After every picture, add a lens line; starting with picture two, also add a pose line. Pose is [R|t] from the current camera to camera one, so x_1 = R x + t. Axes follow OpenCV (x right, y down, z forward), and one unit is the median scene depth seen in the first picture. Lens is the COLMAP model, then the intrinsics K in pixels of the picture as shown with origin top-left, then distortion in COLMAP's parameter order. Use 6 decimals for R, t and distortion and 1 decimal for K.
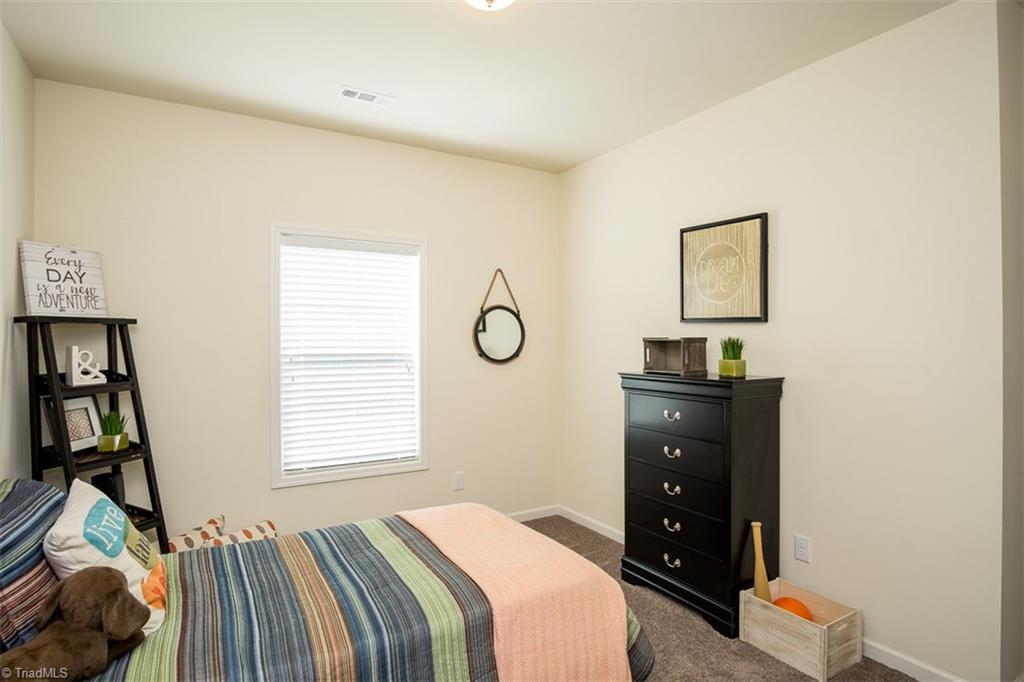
lens RADIAL K [[545.6, 0, 513.4], [0, 545.6, 340.8], [0, 0, 1]] dist [-0.035742, 0.010101]
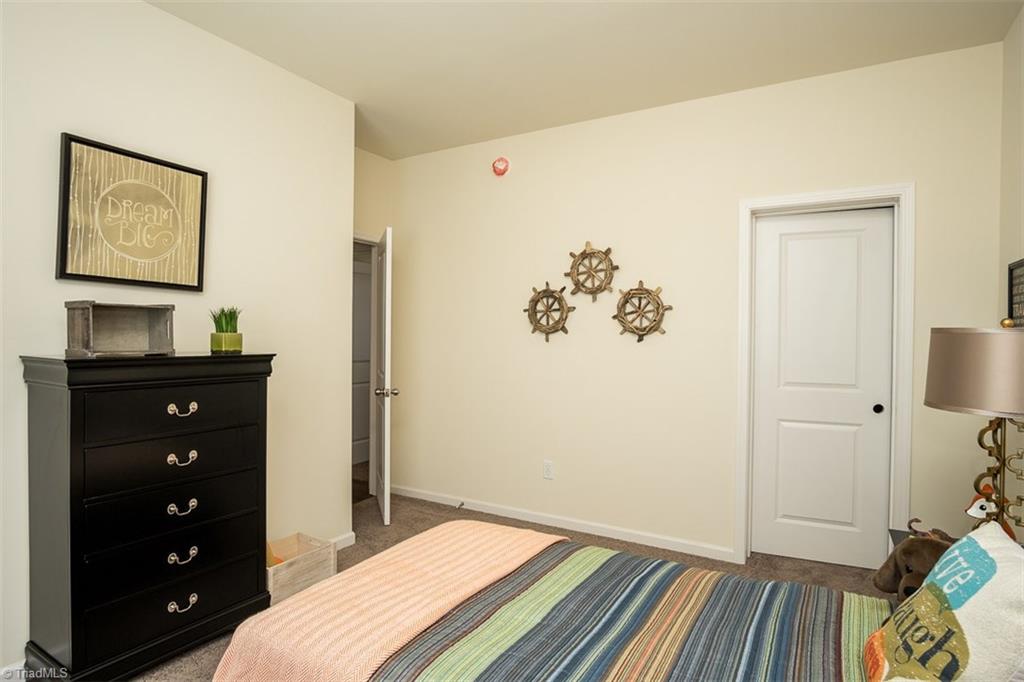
lens RADIAL K [[545.6, 0, 513.4], [0, 545.6, 340.8], [0, 0, 1]] dist [-0.035742, 0.010101]
pose [[-0.474929, -0.014974, 0.879897, -0.575350], [-0.006267, 0.999887, 0.013633, 0.031249], [-0.880002, 0.000960, -0.474970, 0.961965]]
